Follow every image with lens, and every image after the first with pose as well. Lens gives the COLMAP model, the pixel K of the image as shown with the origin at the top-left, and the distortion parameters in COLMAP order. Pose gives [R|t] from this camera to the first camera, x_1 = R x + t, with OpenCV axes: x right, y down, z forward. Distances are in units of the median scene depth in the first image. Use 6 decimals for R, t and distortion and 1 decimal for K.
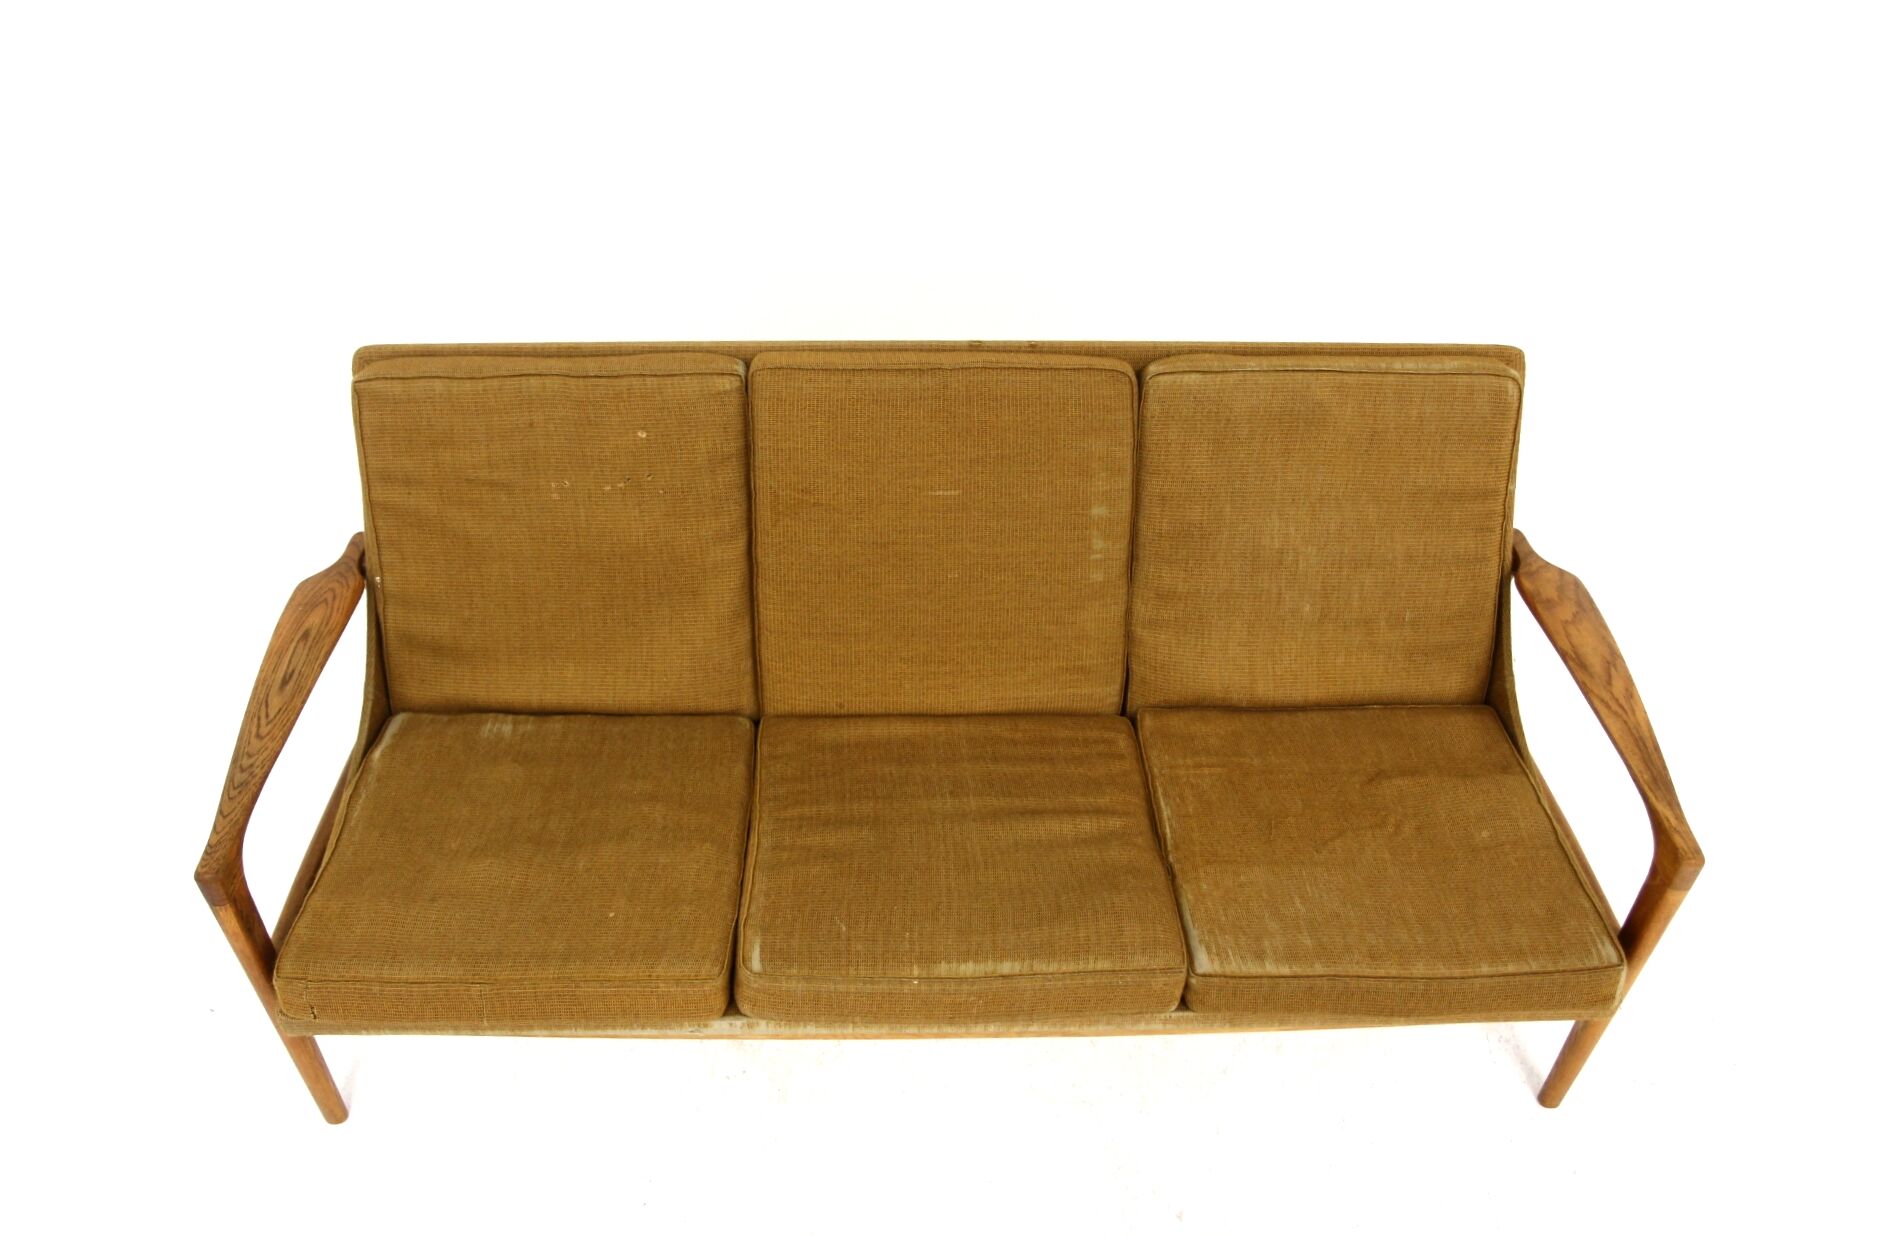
lens RADIAL K [[1487.1, 0, 939.2], [0, 1487.1, 616.8], [0, 0, 1]] dist [-0.075000, -0.004945]
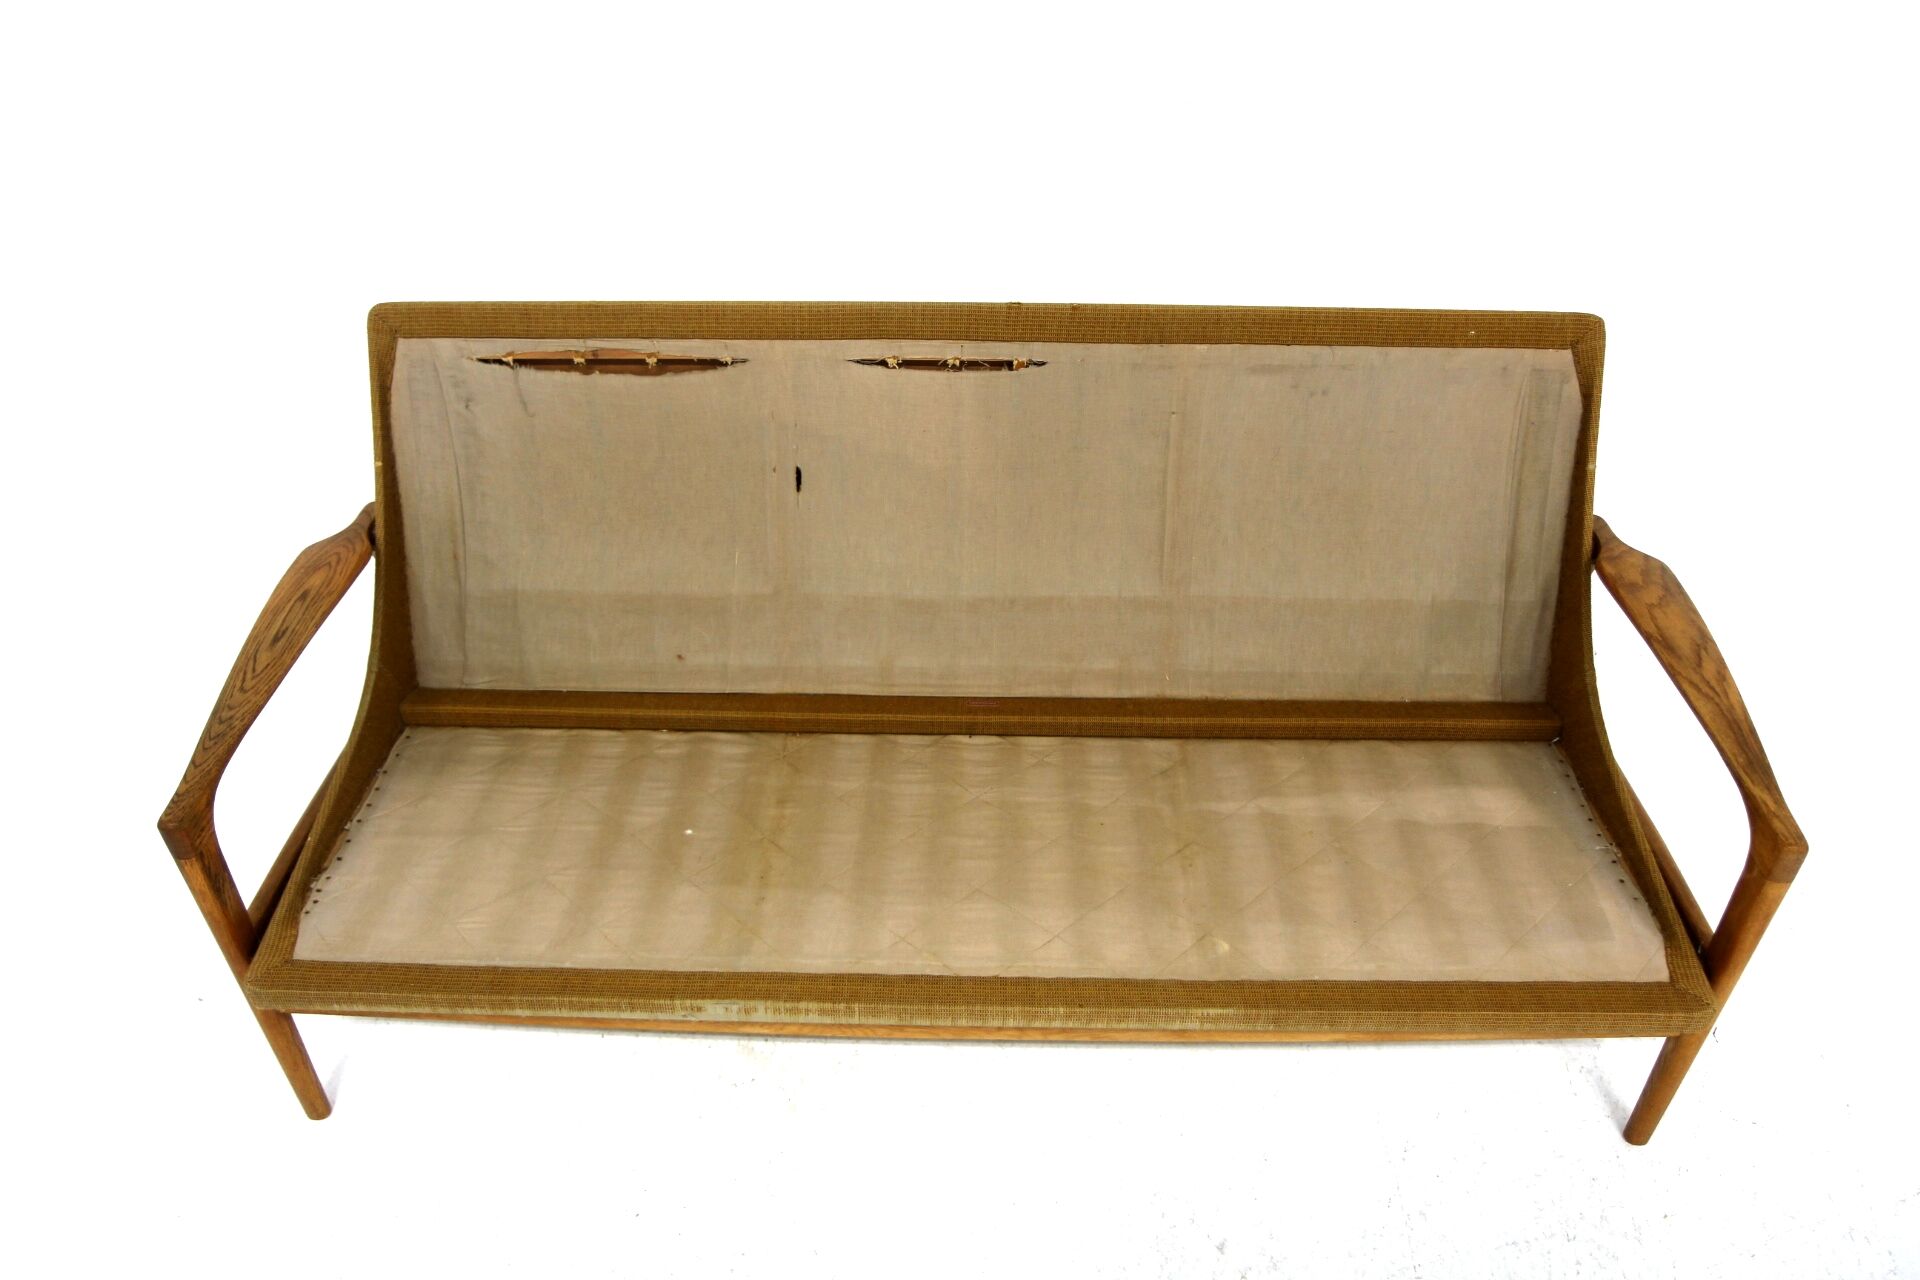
lens RADIAL K [[1489.8, 0, 953.7], [0, 1489.8, 636.5], [0, 0, 1]] dist [-0.084796, 0.027571]
pose [[0.998654, 0.015216, -0.049585, 0.037151], [-0.017737, 0.998552, -0.050796, 0.077569], [0.048741, 0.051607, 0.997477, 0.066228]]
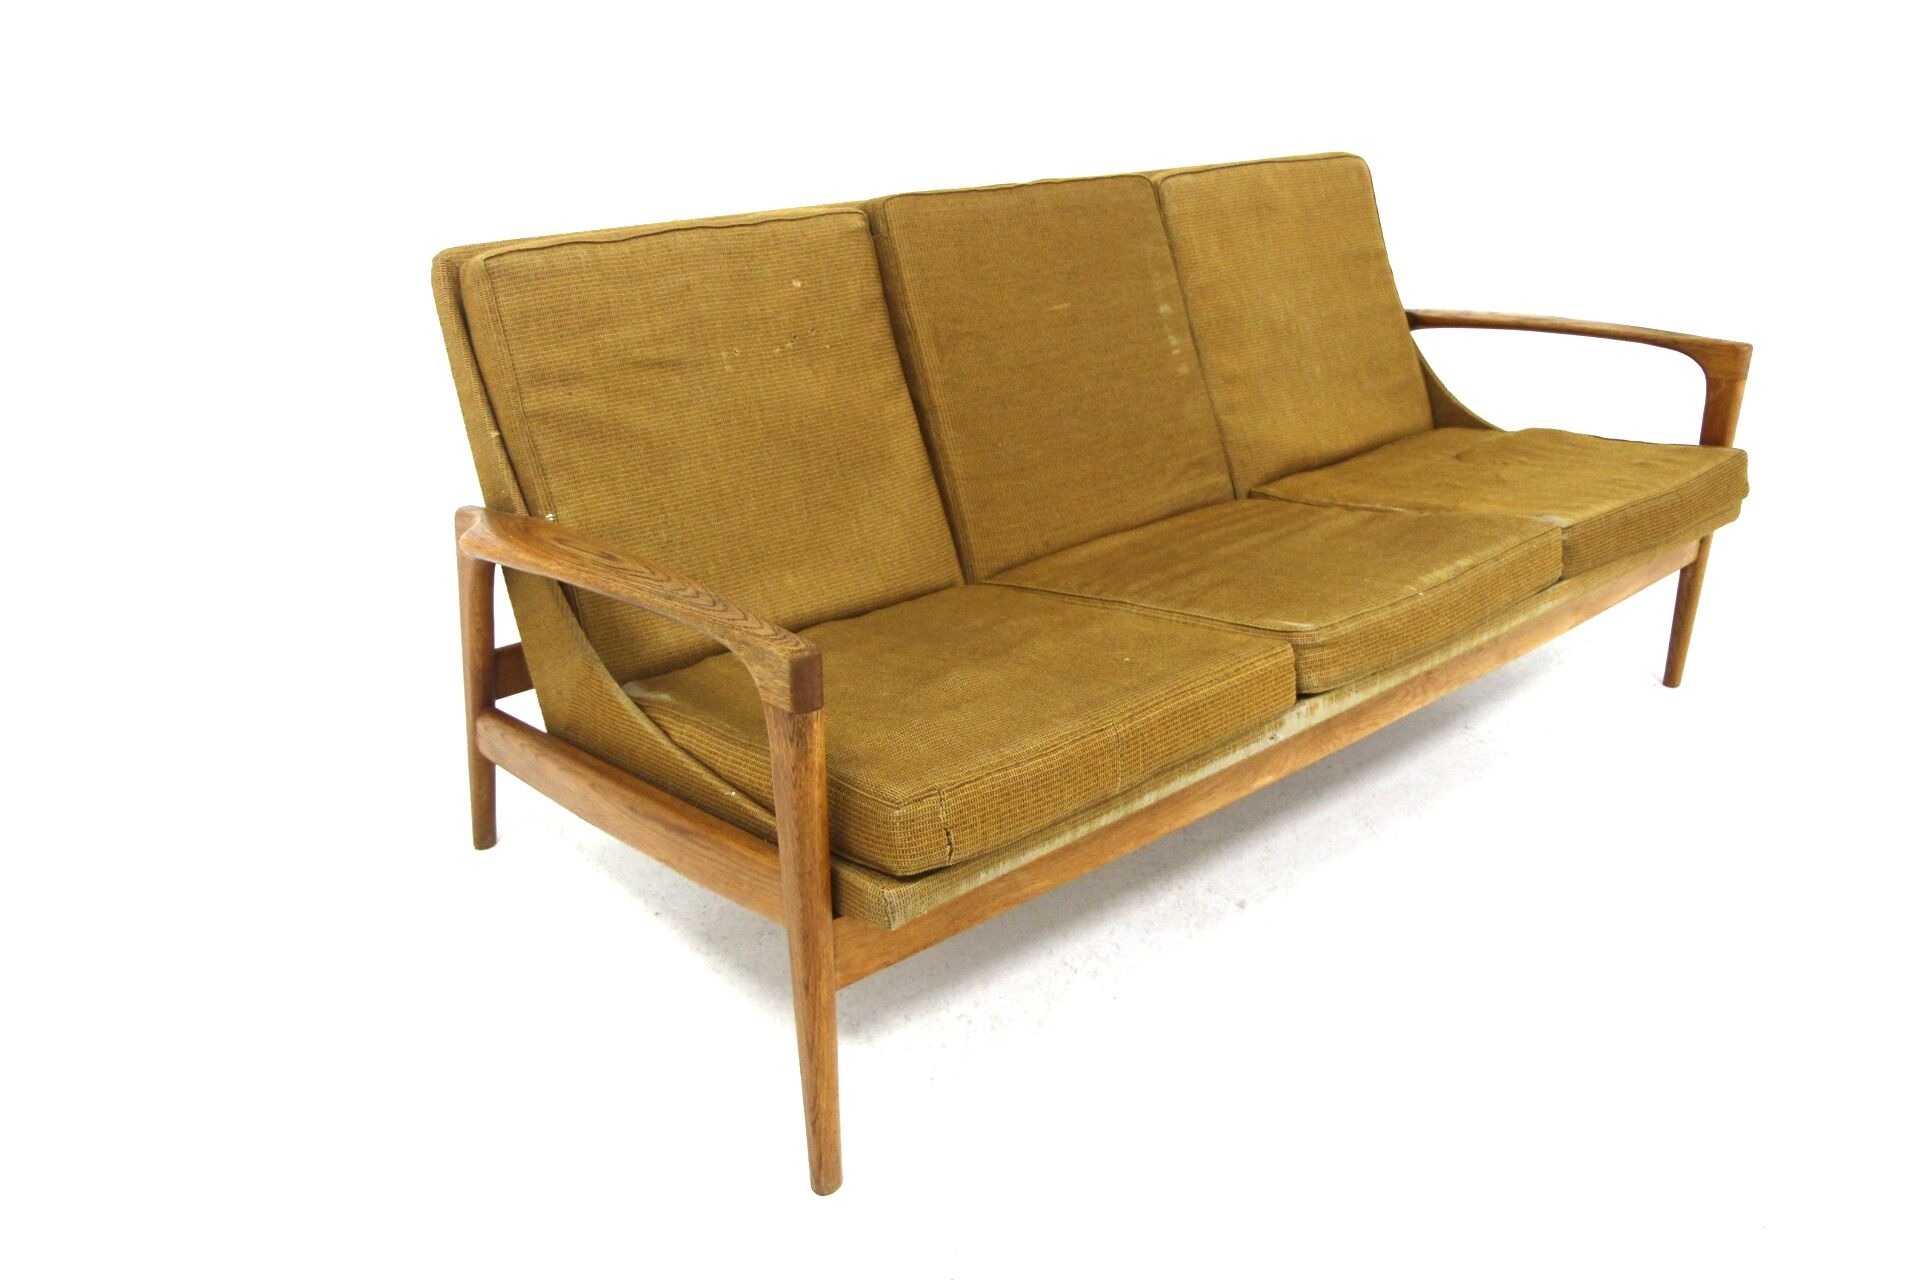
lens RADIAL K [[1489.8, 0, 954.2], [0, 1489.8, 628.7], [0, 0, 1]] dist [-0.084796, 0.027571]
pose [[0.779128, -0.266536, 0.567378, -0.688777], [0.435323, 0.881318, -0.183774, 0.266010], [-0.451058, 0.390176, 0.802689, 0.318639]]
